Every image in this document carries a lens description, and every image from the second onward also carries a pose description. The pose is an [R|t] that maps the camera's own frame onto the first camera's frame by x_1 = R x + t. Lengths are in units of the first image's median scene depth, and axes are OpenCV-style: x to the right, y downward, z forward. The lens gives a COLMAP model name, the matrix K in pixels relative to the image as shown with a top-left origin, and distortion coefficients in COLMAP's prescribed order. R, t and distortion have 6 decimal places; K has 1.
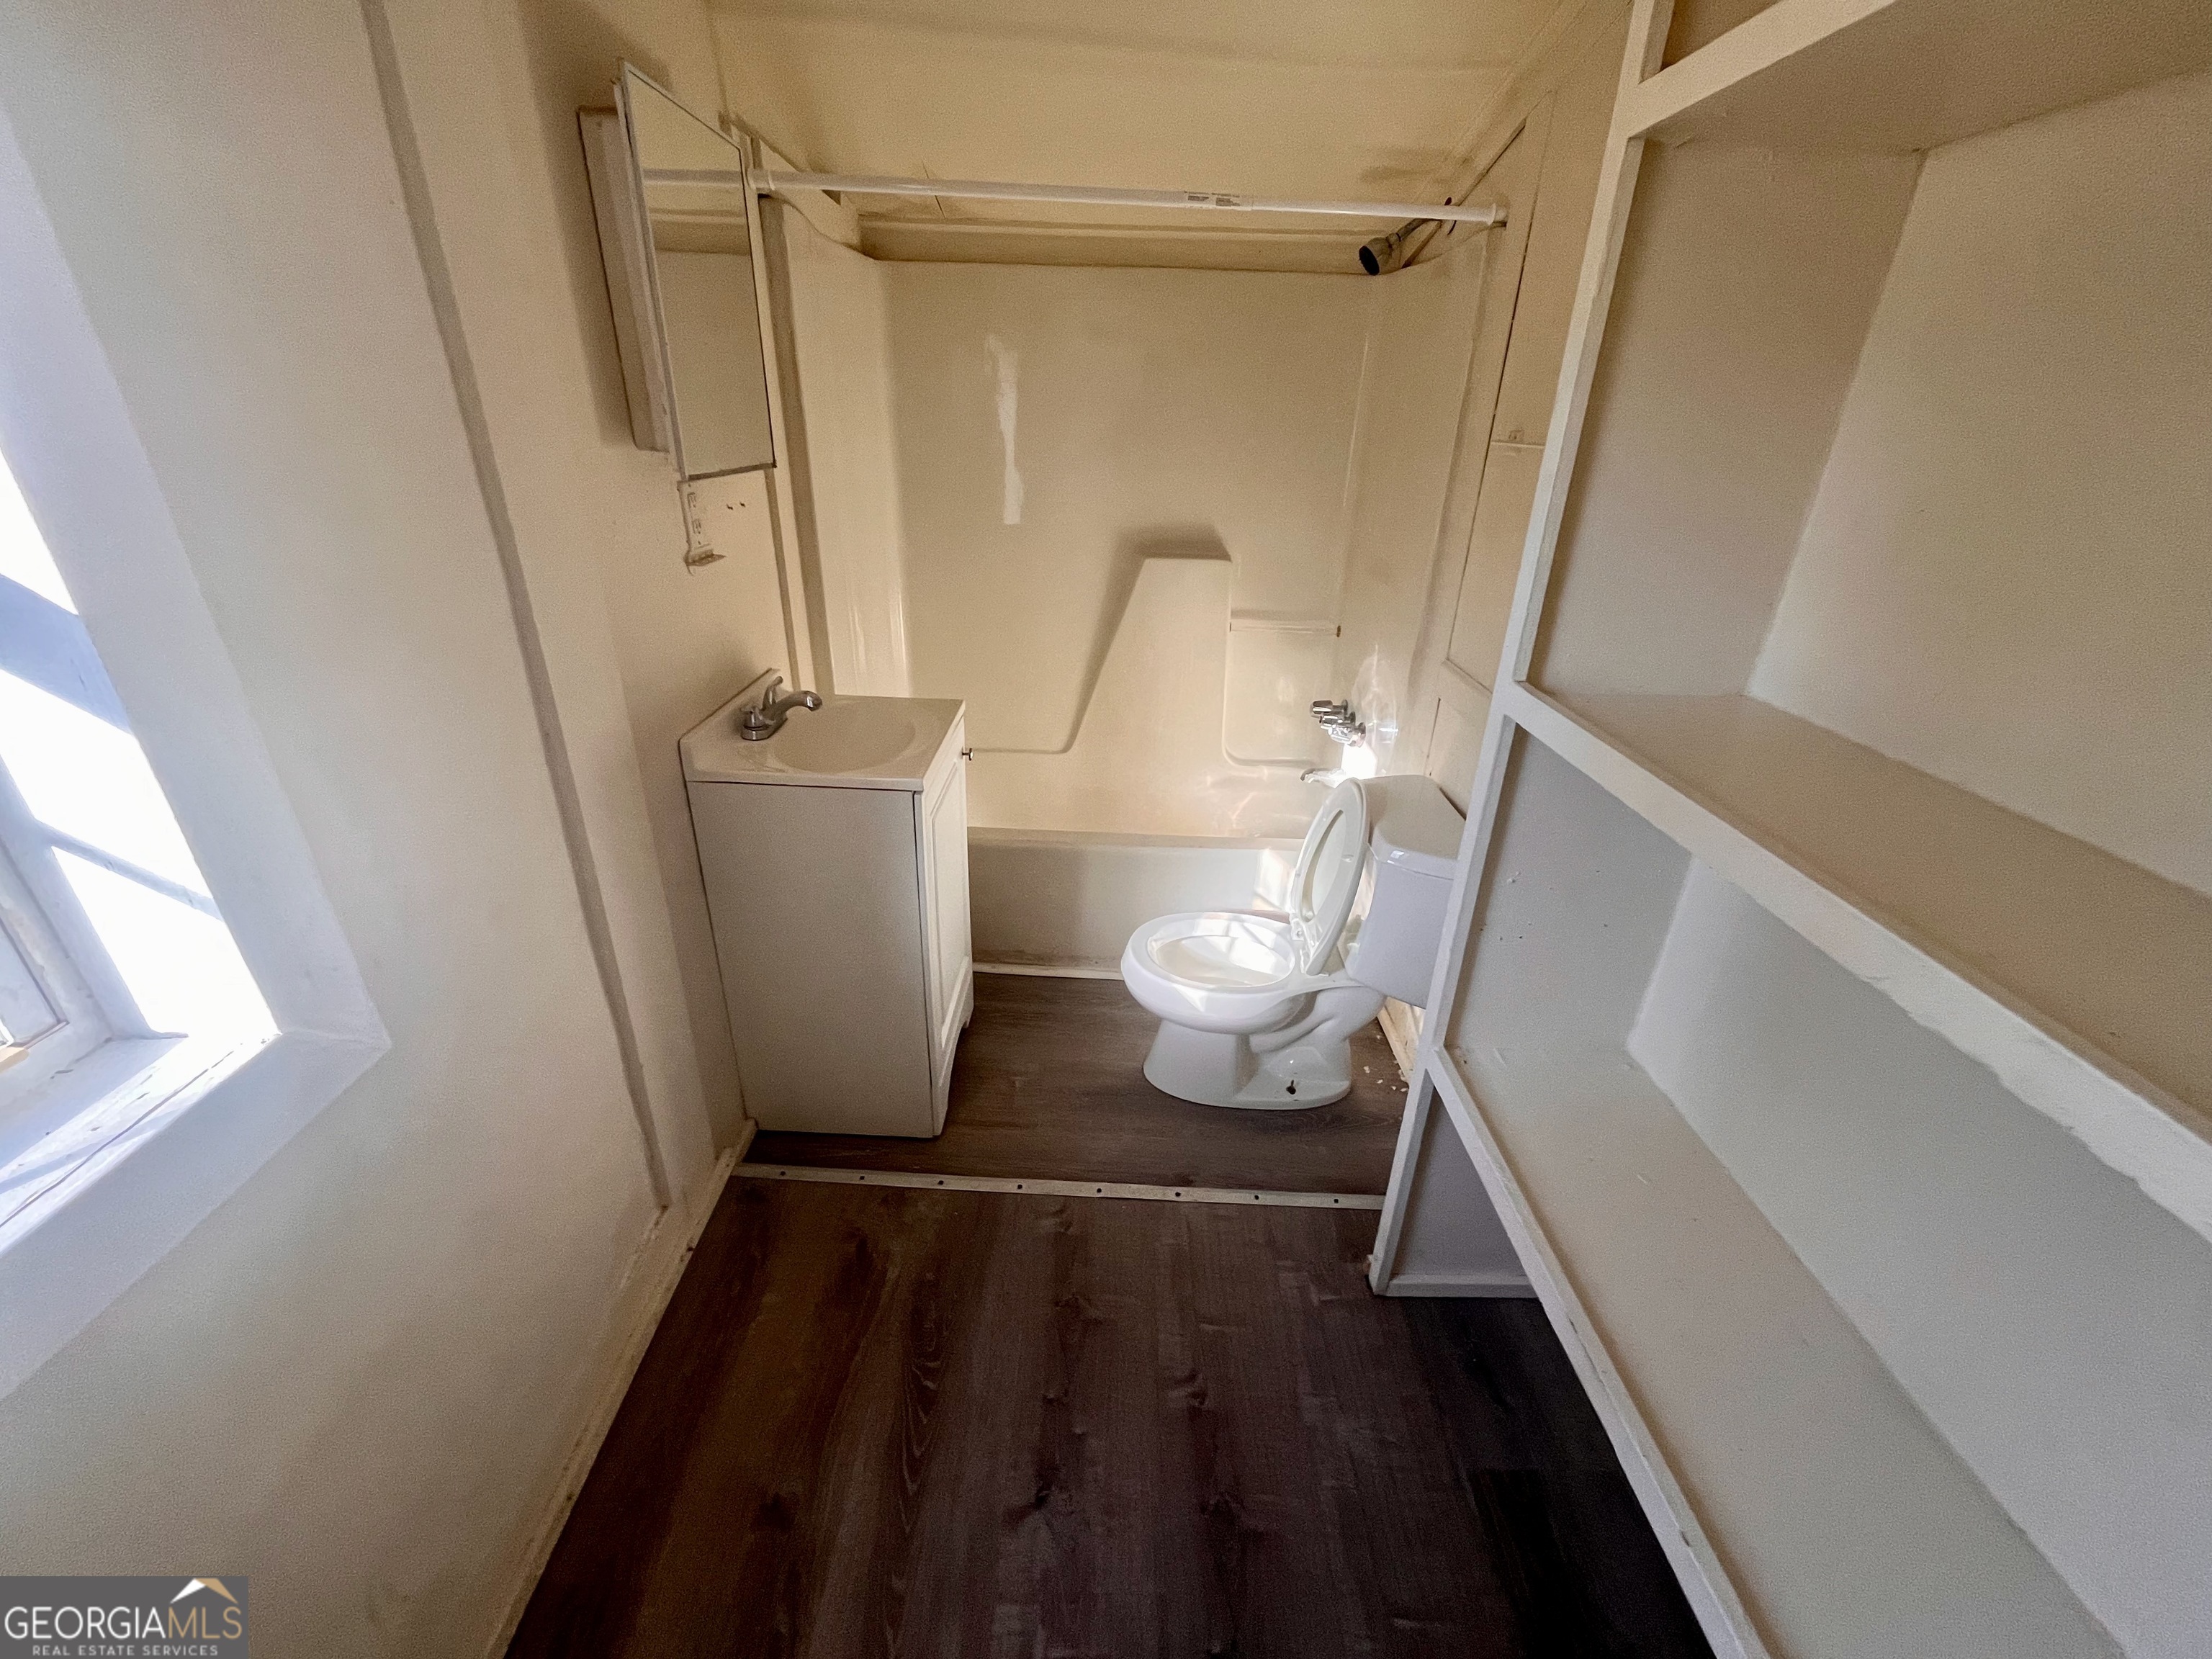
lens RADIAL K [[892.2, 0, 1103.4], [0, 892.2, 828.8], [0, 0, 1]] dist [-0.002851, -0.000180]
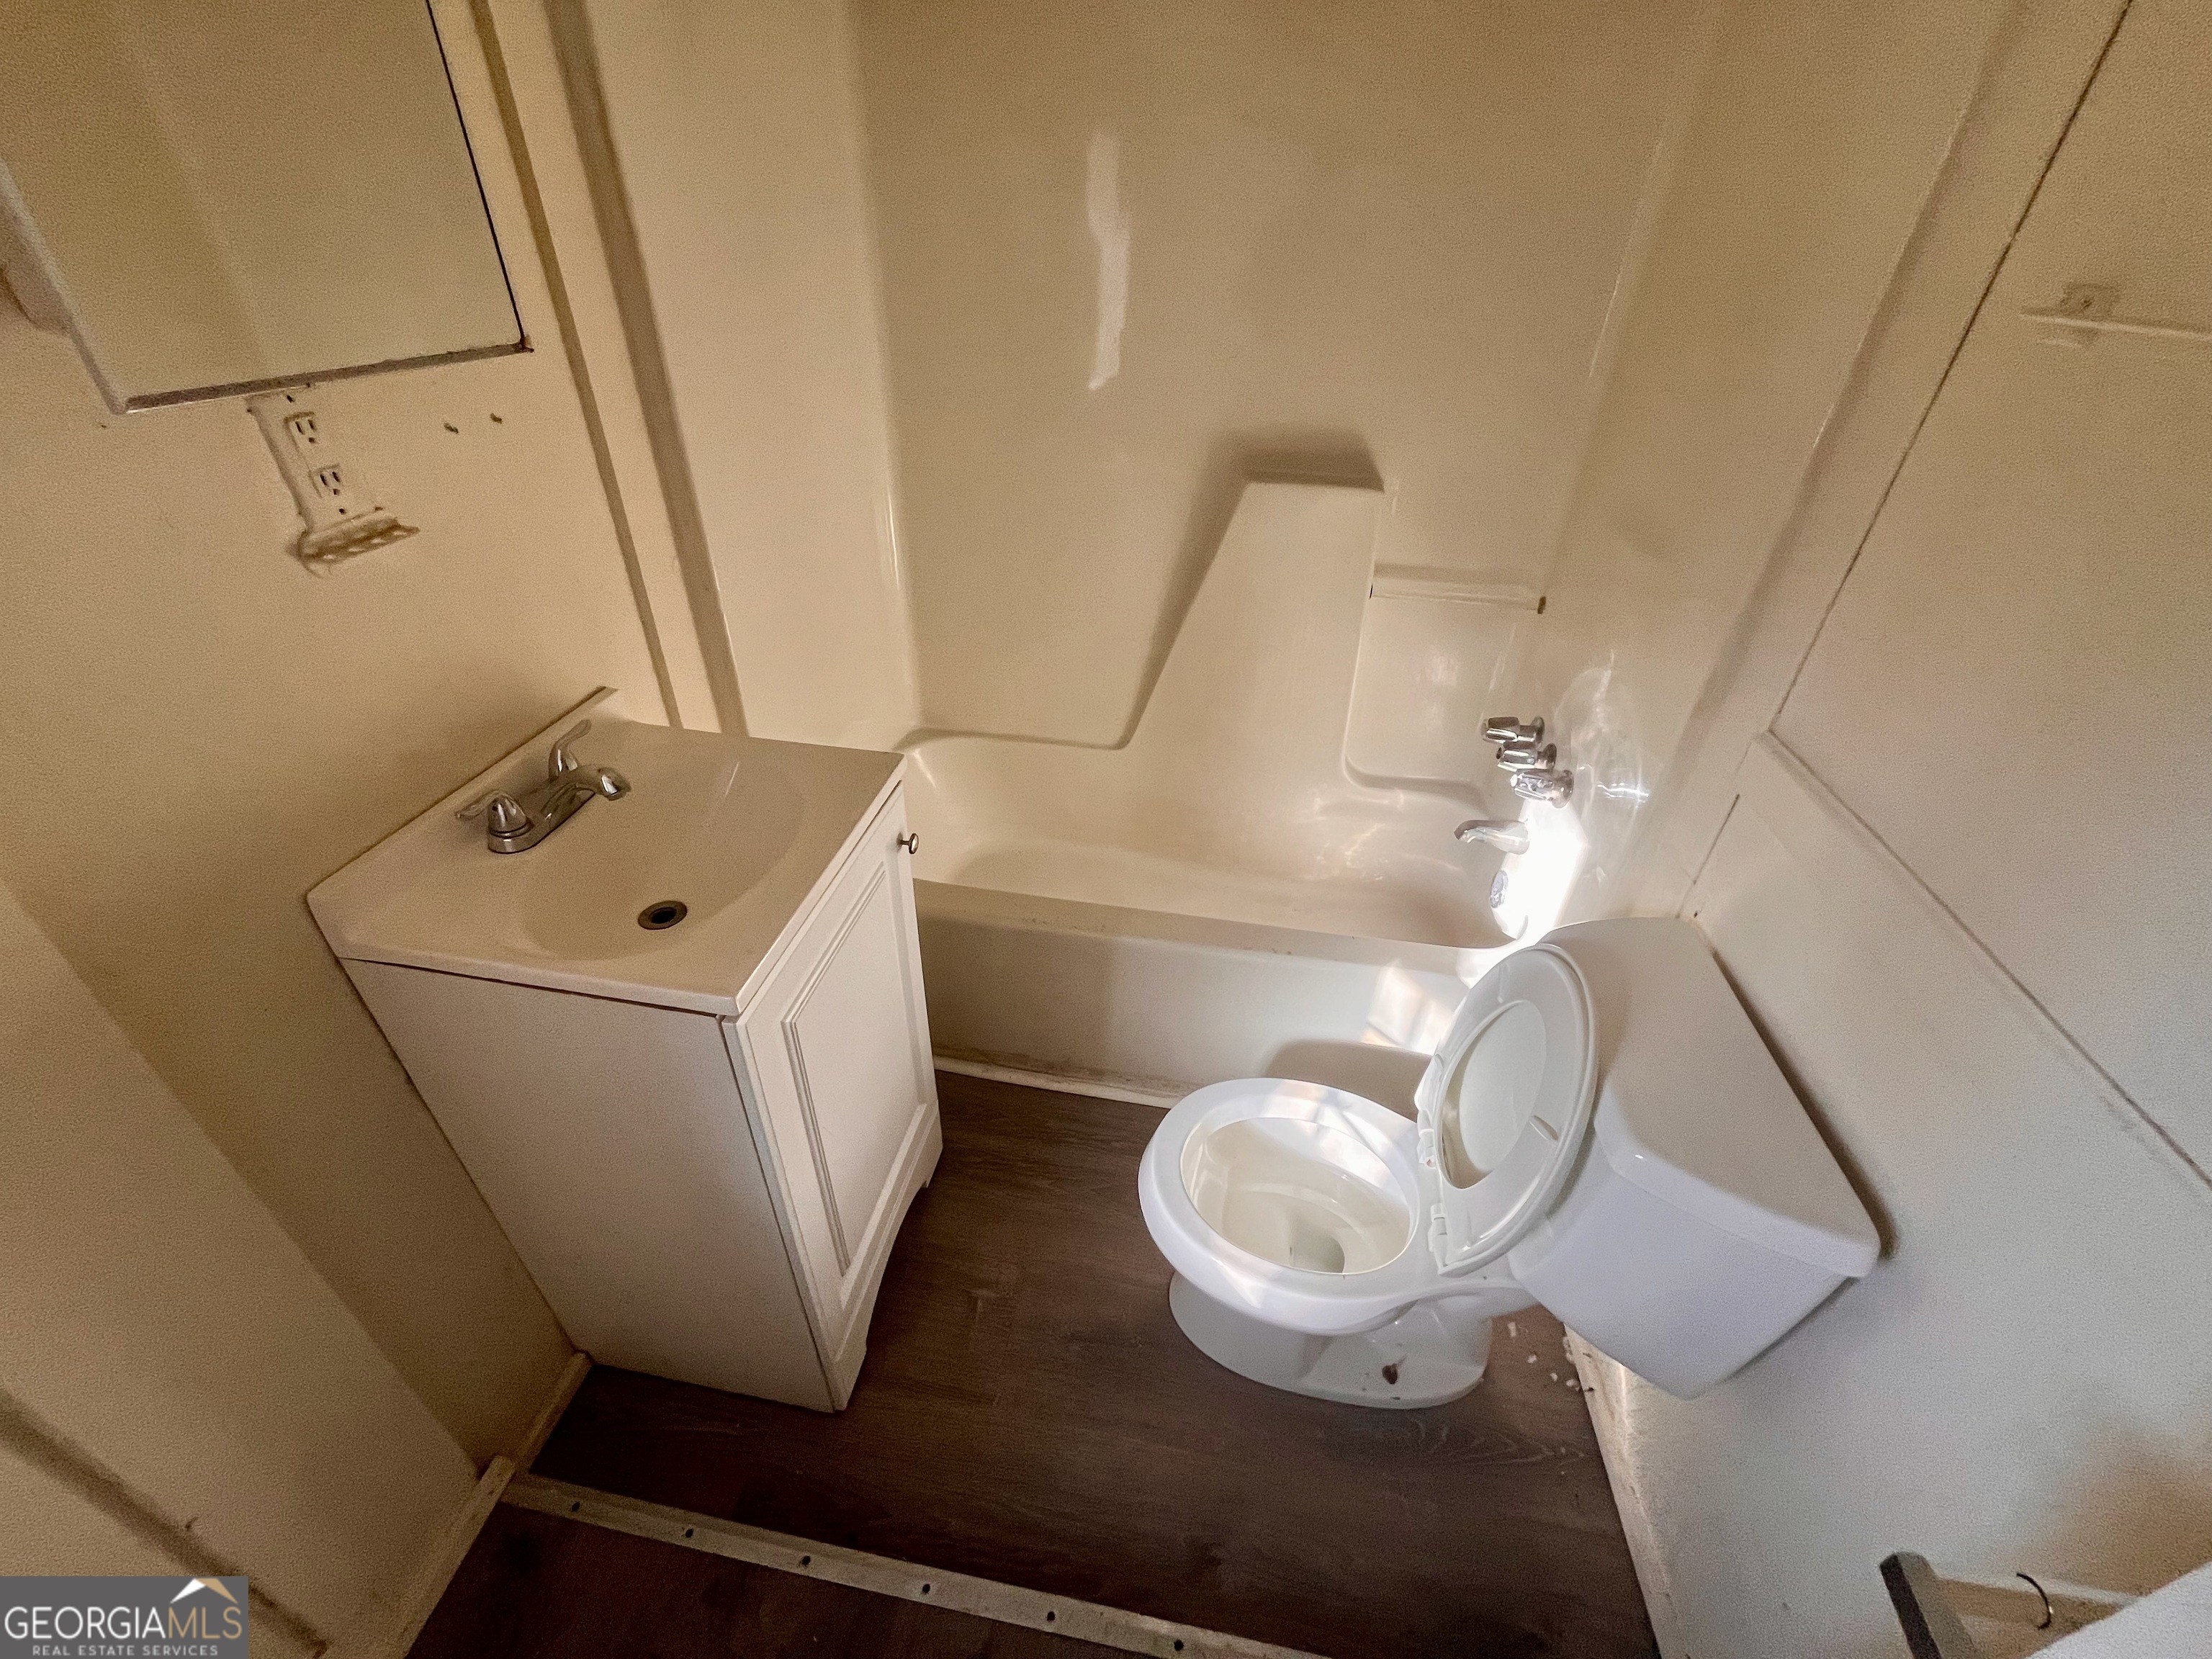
lens RADIAL K [[892.2, 0, 1101.4], [0, 892.2, 829.5], [0, 0, 1]] dist [-0.002851, -0.000180]
pose [[0.989567, 0.079408, -0.120213, 0.044509], [-0.060770, 0.986594, 0.151460, -0.166831], [0.130628, -0.142574, 0.981126, 0.357105]]
